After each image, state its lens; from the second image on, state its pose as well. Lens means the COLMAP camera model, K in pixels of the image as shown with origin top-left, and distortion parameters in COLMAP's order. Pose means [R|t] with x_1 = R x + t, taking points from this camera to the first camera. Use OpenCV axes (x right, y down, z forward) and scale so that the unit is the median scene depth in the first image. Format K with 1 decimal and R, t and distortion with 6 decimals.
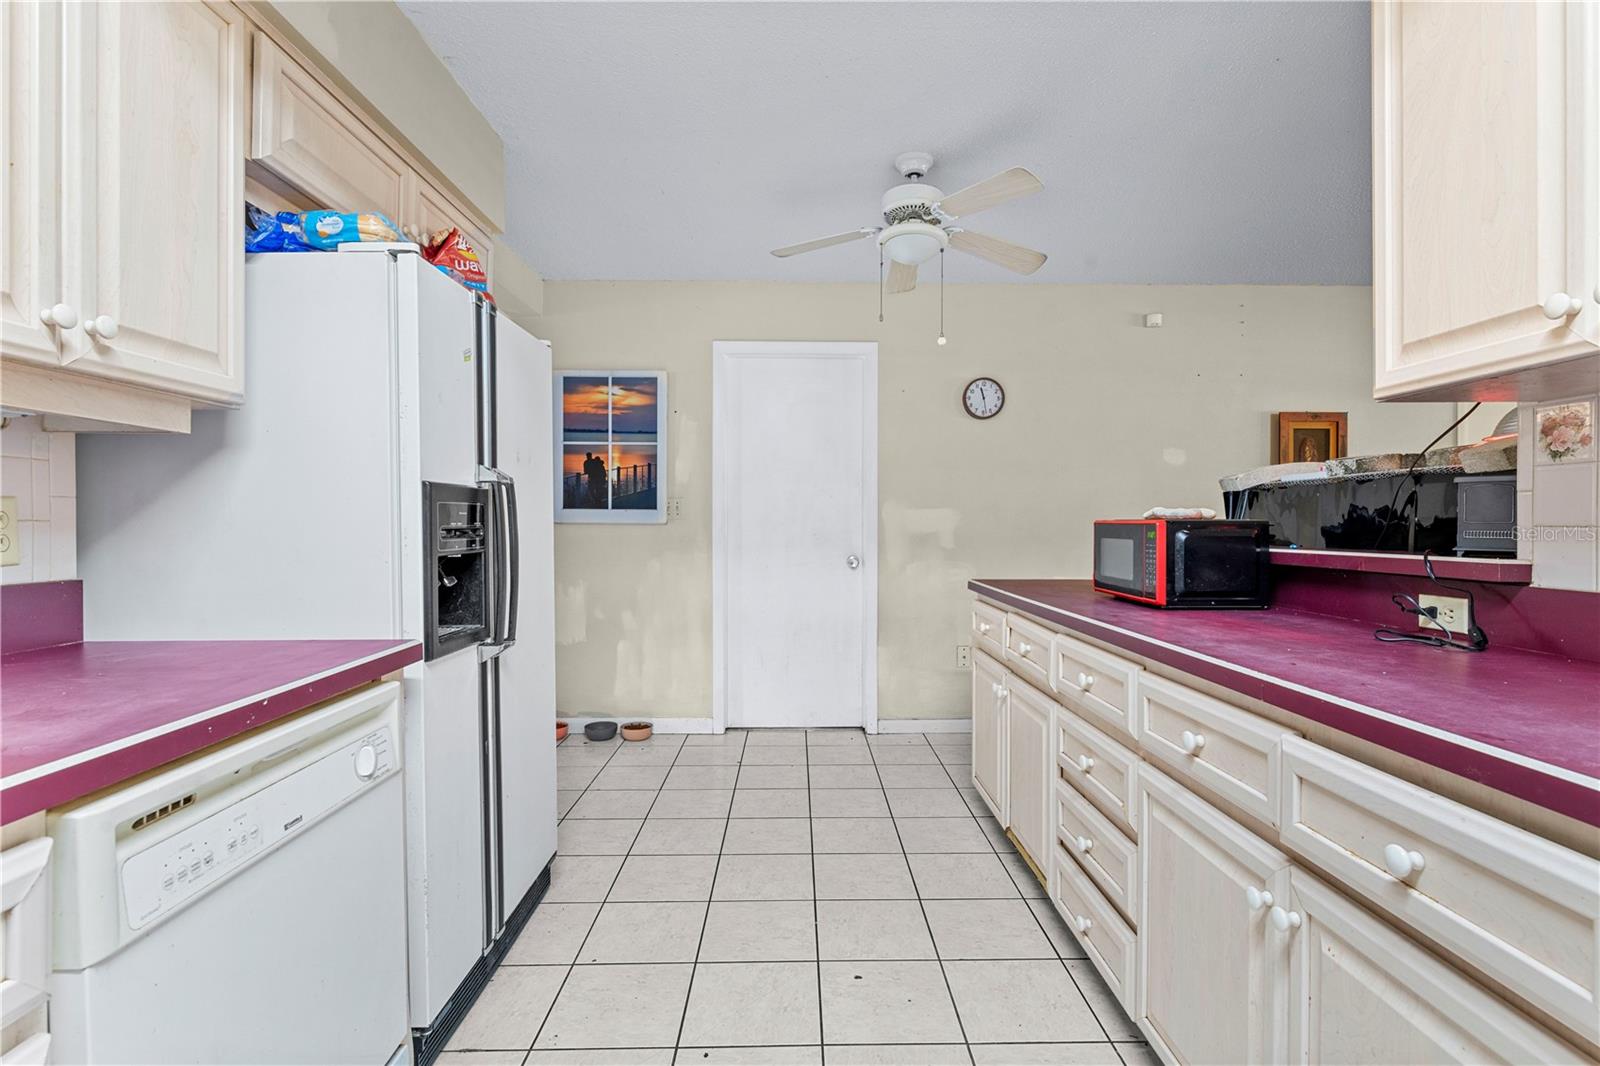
lens RADIAL K [[756.6, 0, 798.0], [0, 756.6, 528.5], [0, 0, 1]] dist [-0.002602, -0.000955]
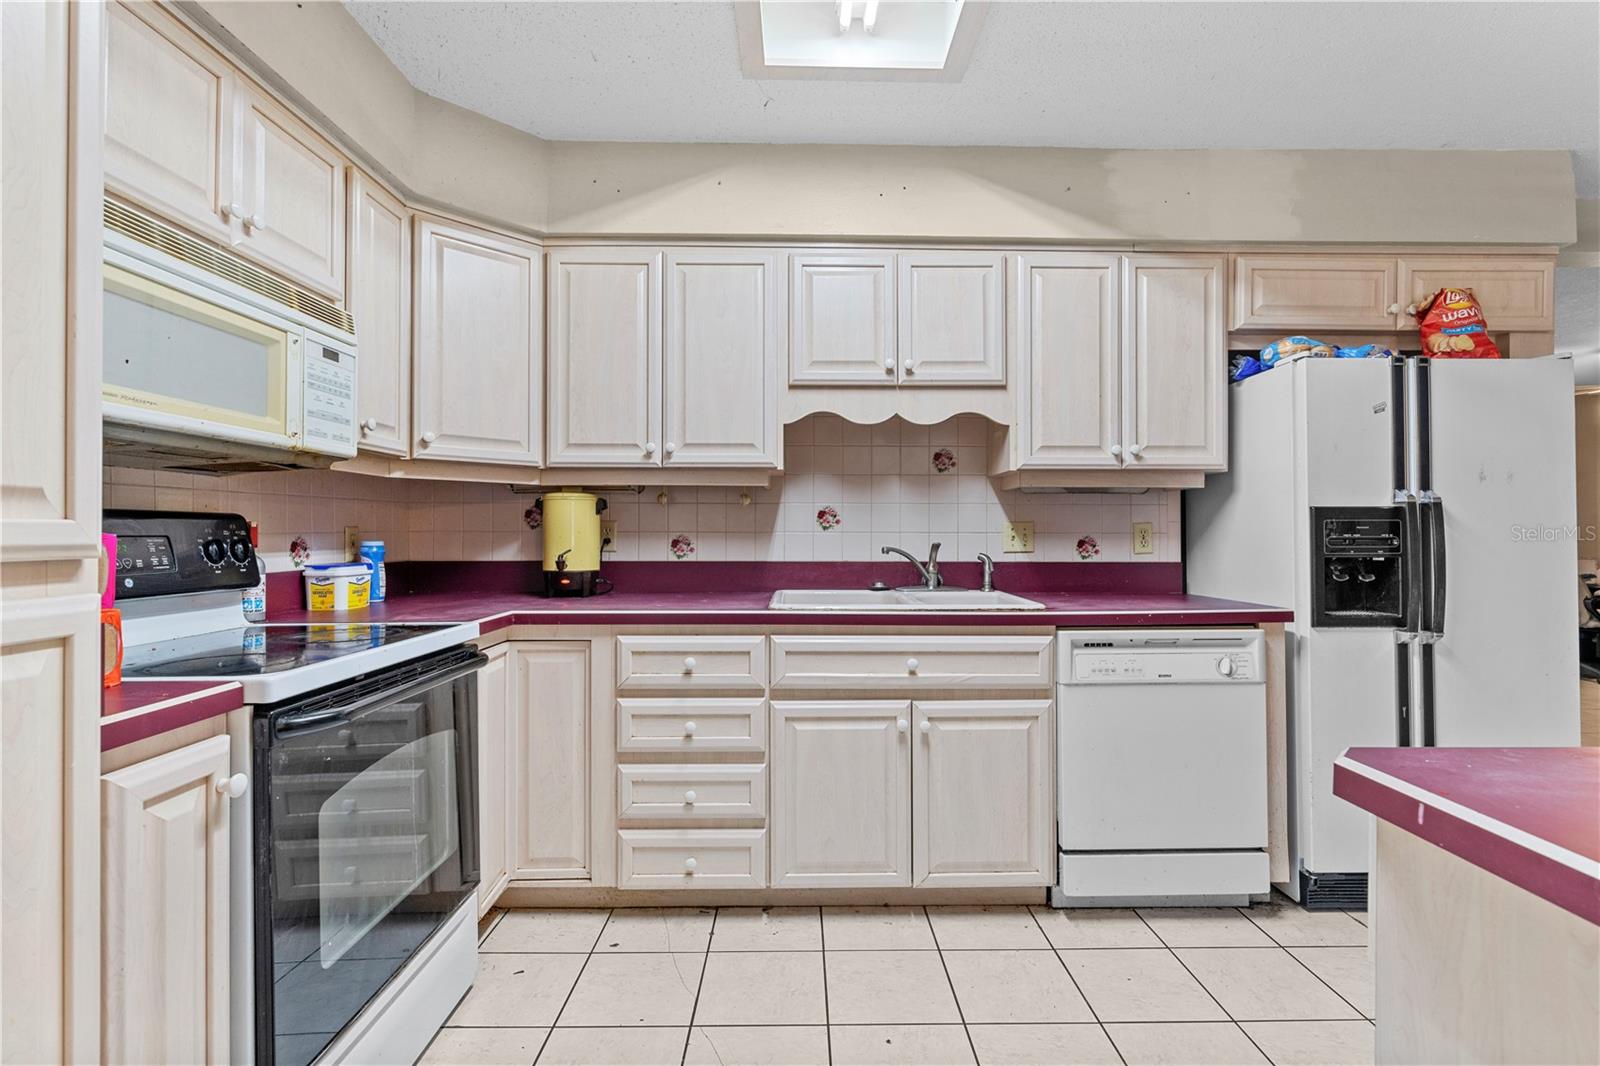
lens RADIAL K [[756.6, 0, 805.3], [0, 756.6, 534.8], [0, 0, 1]] dist [-0.002602, -0.000955]
pose [[-0.015286, 0.000068, -0.999883, 1.065923], [-0.008404, 0.999965, 0.000196, 0.002195], [0.999848, 0.008406, -0.015285, 0.016808]]
